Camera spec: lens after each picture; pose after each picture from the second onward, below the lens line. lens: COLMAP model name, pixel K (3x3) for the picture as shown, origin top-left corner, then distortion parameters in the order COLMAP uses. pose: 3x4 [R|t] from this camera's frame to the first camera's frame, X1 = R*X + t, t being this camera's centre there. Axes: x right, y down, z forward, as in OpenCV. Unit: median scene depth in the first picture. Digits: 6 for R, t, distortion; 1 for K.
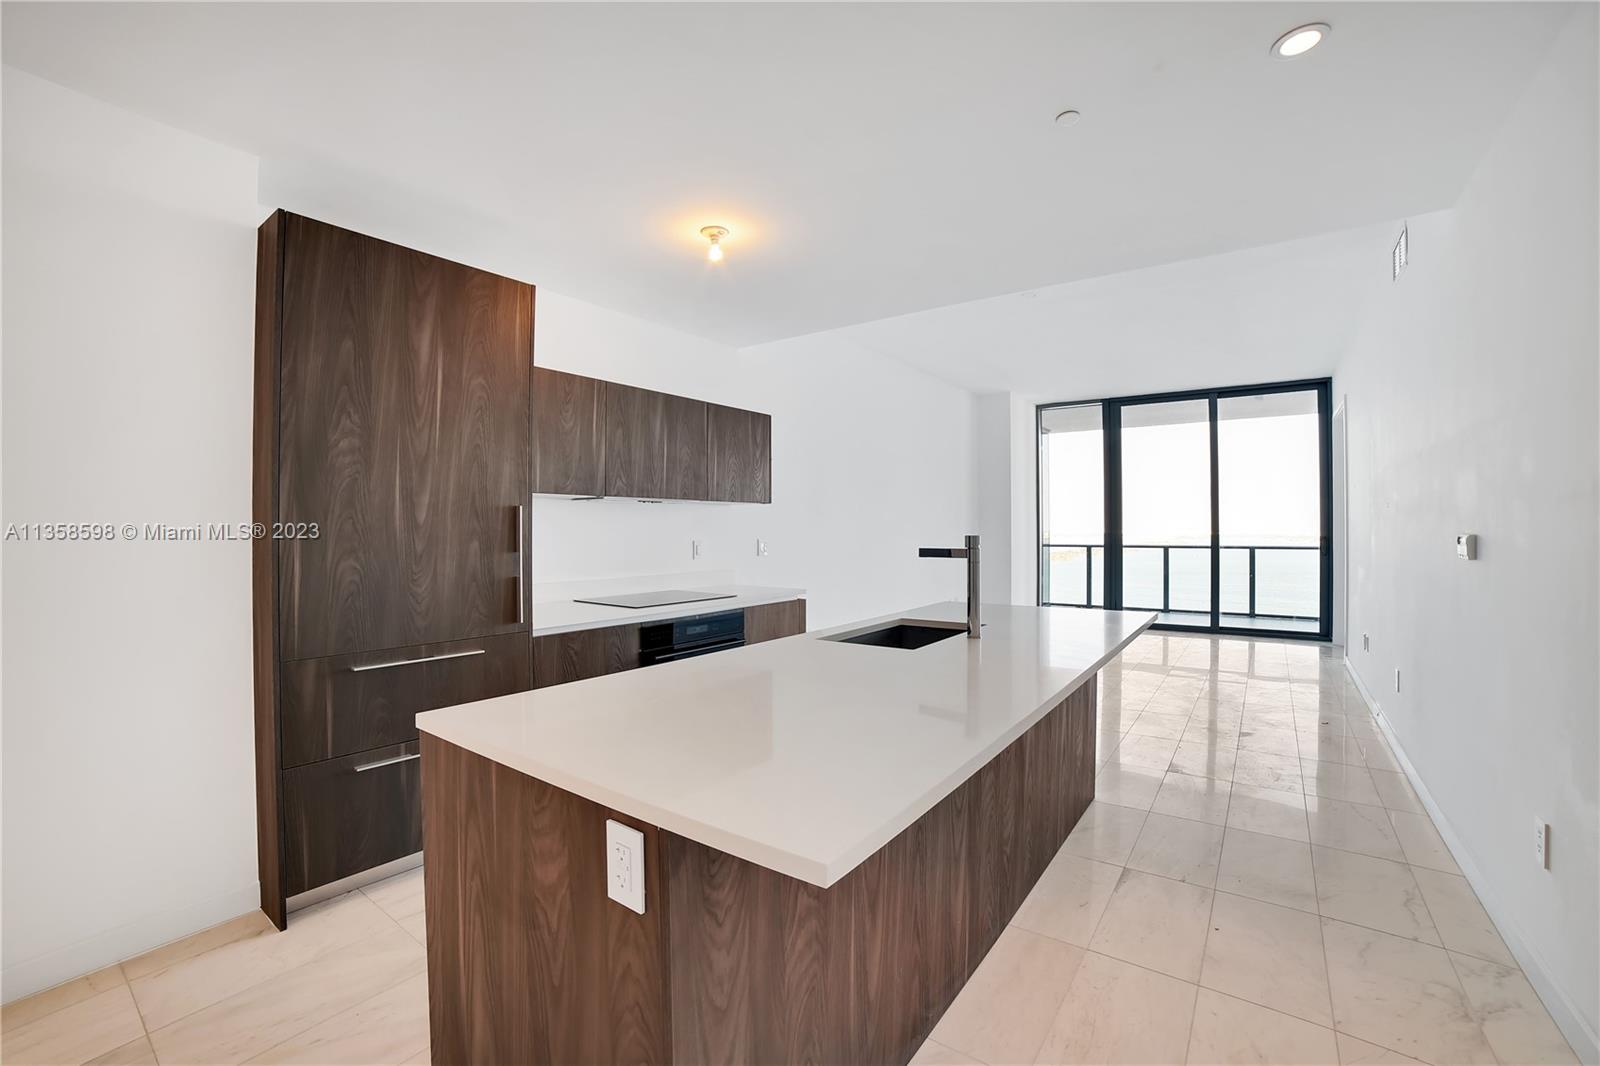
lens RADIAL K [[689.2, 0, 794.8], [0, 689.2, 528.8], [0, 0, 1]] dist [-0.104971, 0.037945]
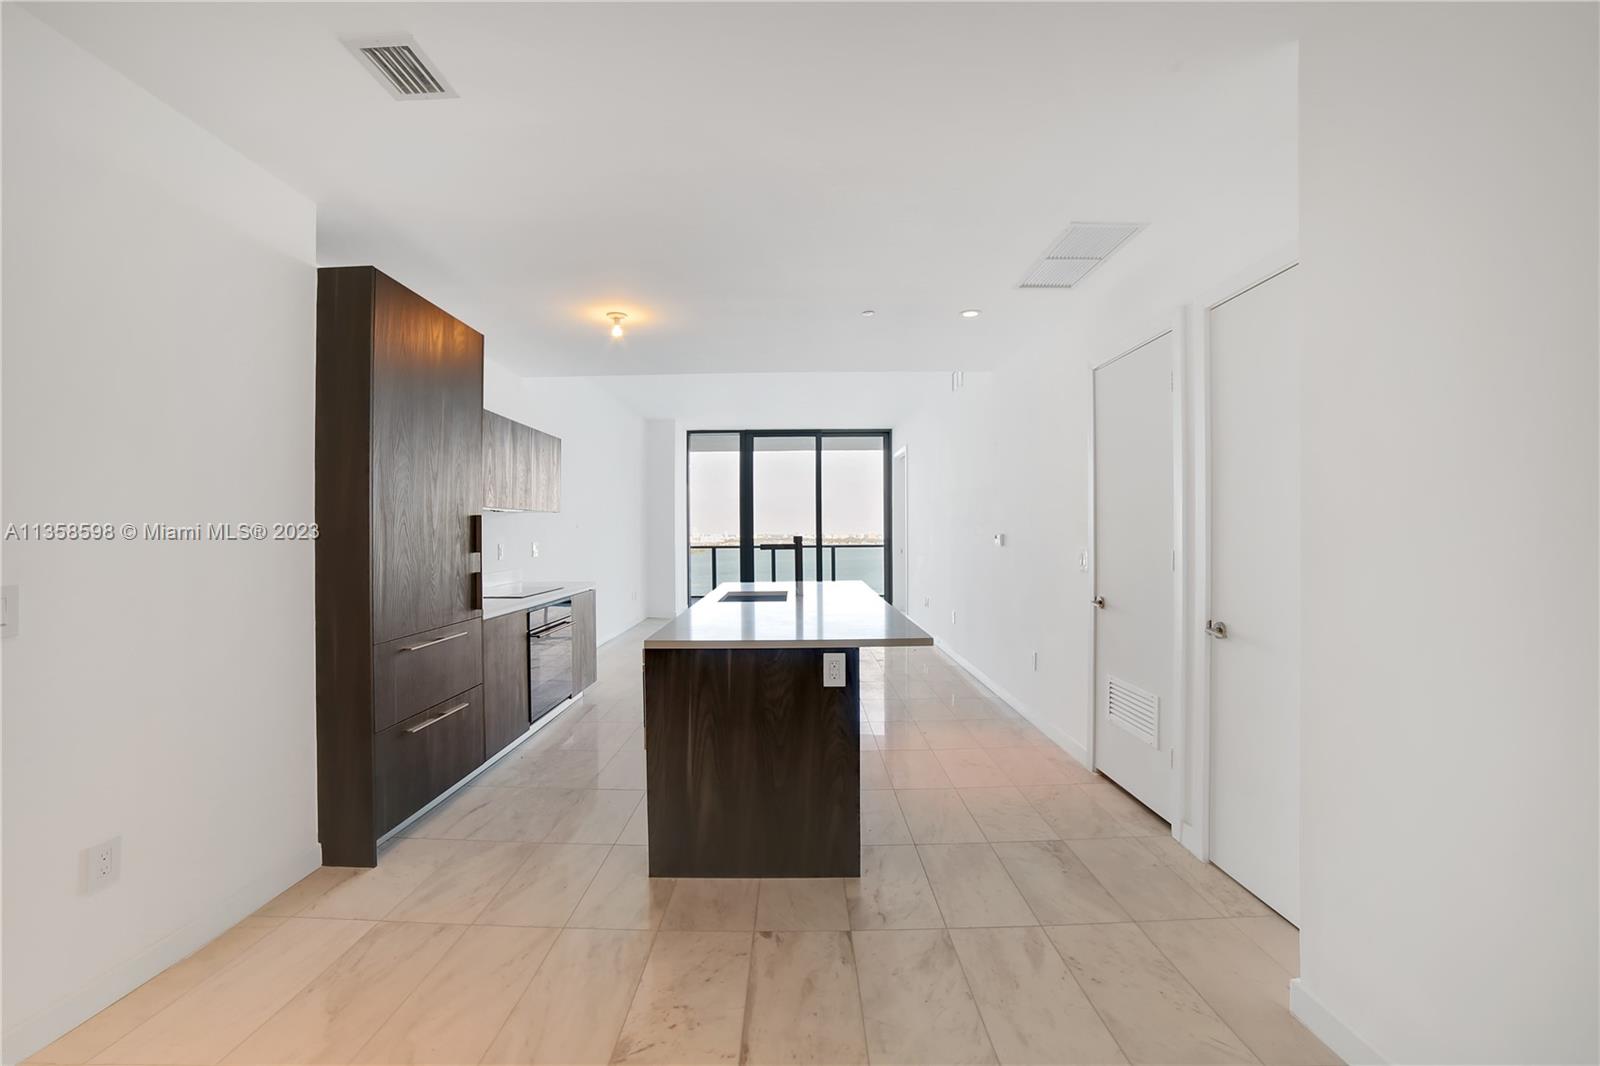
lens RADIAL K [[689.2, 0, 794.8], [0, 689.2, 528.8], [0, 0, 1]] dist [-0.104971, 0.037945]
pose [[0.813455, 0.001875, 0.581624, -0.425775], [0.002091, 0.999979, -0.006148, 0.001070], [-0.581623, 0.006218, 0.813434, -0.222260]]
